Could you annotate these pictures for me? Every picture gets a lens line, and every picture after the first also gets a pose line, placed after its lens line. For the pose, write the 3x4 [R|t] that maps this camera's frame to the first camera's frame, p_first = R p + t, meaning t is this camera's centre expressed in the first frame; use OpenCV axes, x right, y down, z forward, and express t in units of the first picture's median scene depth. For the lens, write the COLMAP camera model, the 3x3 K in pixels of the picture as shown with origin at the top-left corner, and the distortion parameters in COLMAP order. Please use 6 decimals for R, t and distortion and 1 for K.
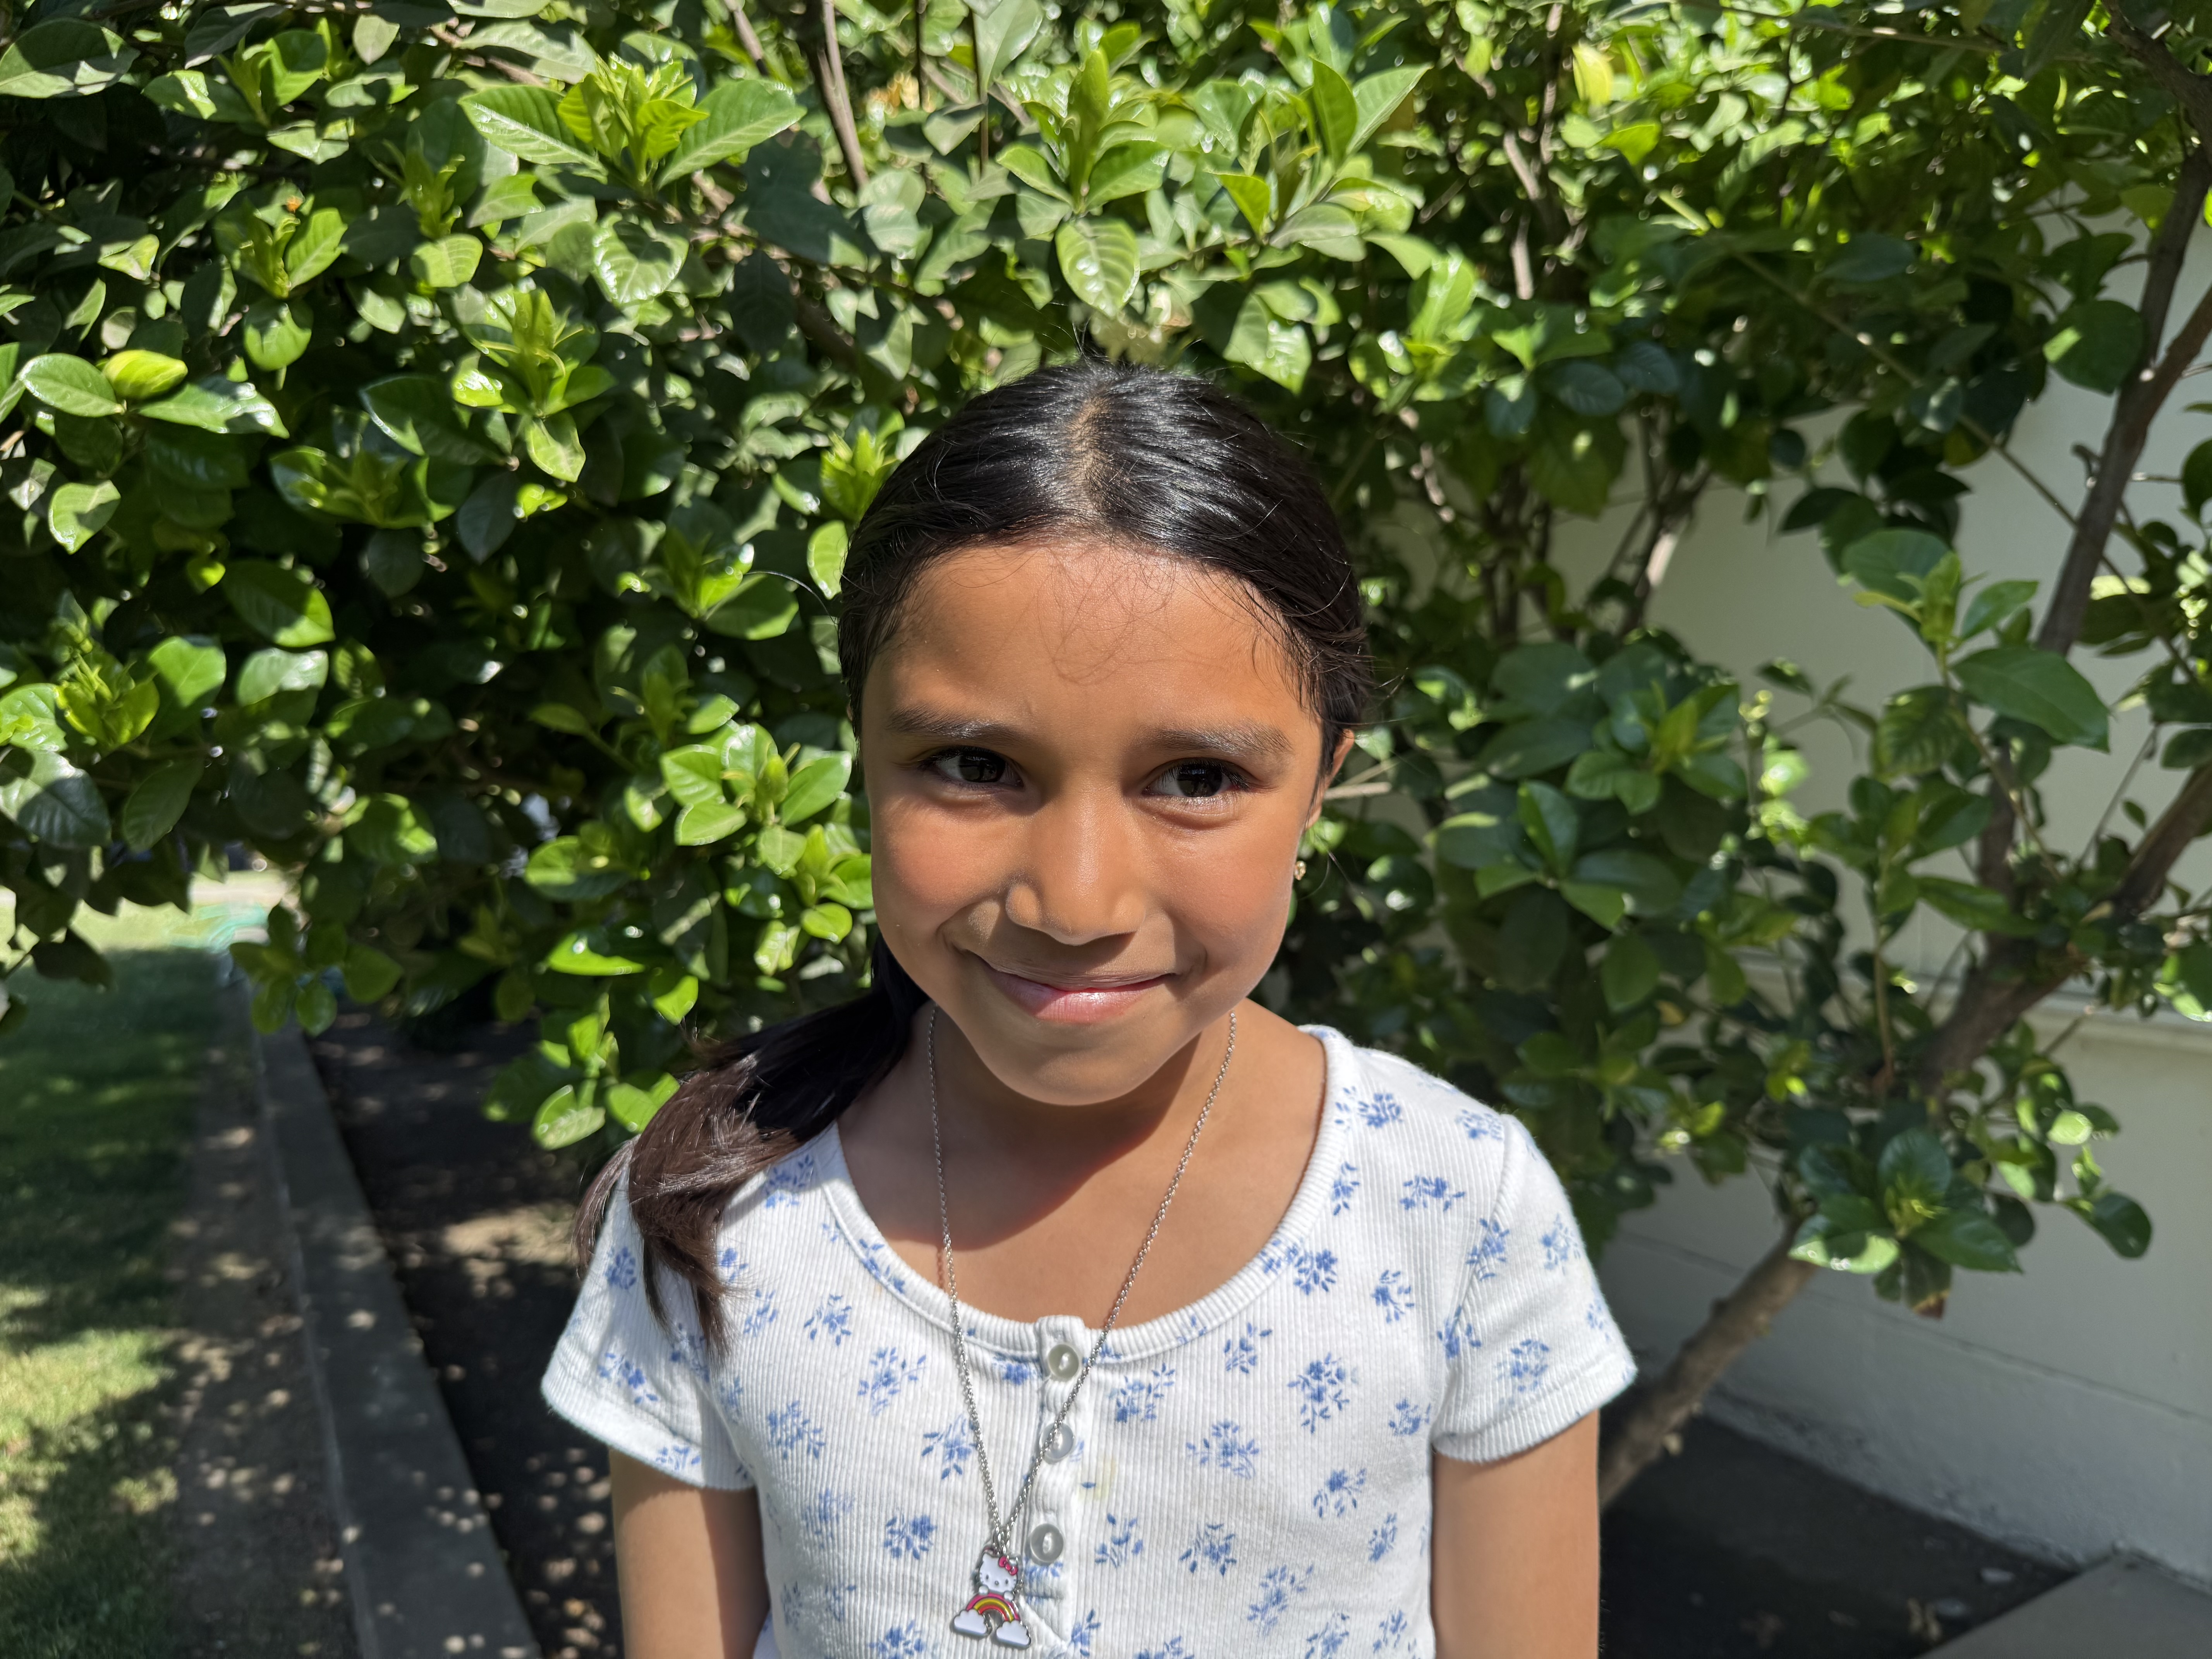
lens RADIAL K [[1619.2, 0, 1093.1], [0, 1619.2, 835.1], [0, 0, 1]] dist [-0.004112, -0.012633]
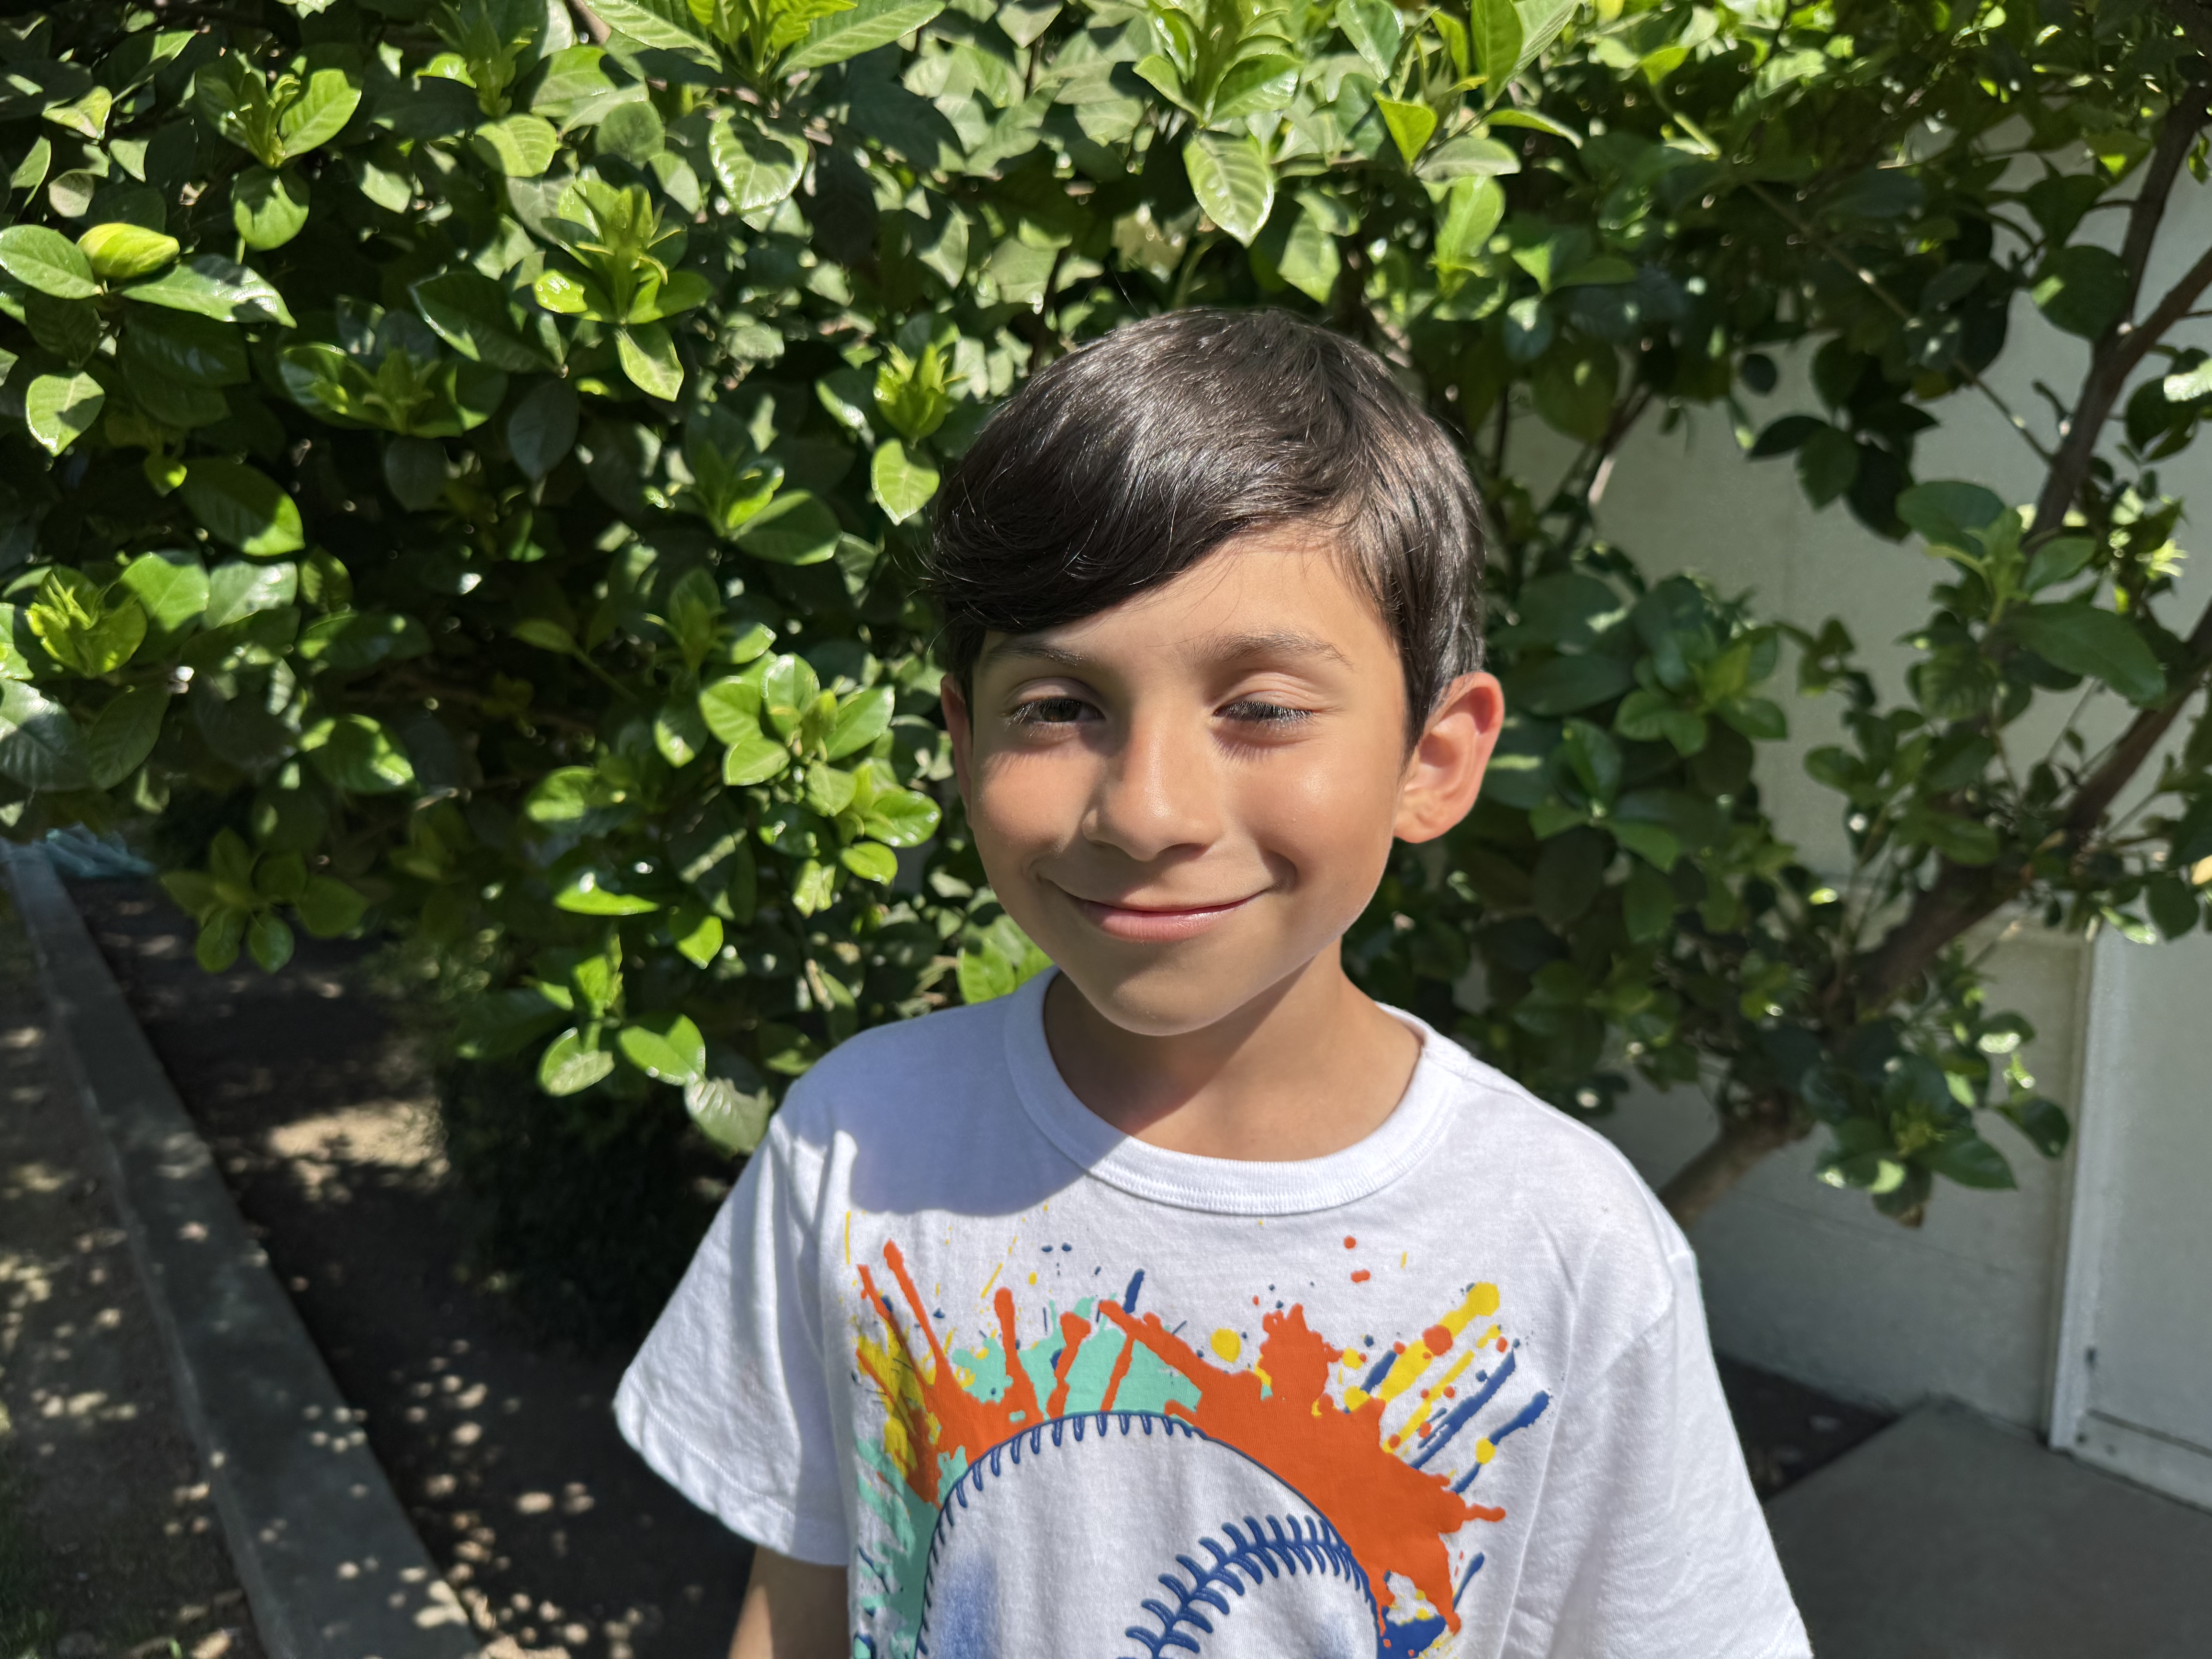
lens RADIAL K [[1619.2, 0, 1102.9], [0, 1619.2, 827.9], [0, 0, 1]] dist [-0.004112, -0.012633]
pose [[0.992253, -0.000989, 0.124233, -0.129375], [-0.007964, 0.997406, 0.071545, -0.031340], [-0.123982, -0.071980, 0.989670, 0.032543]]
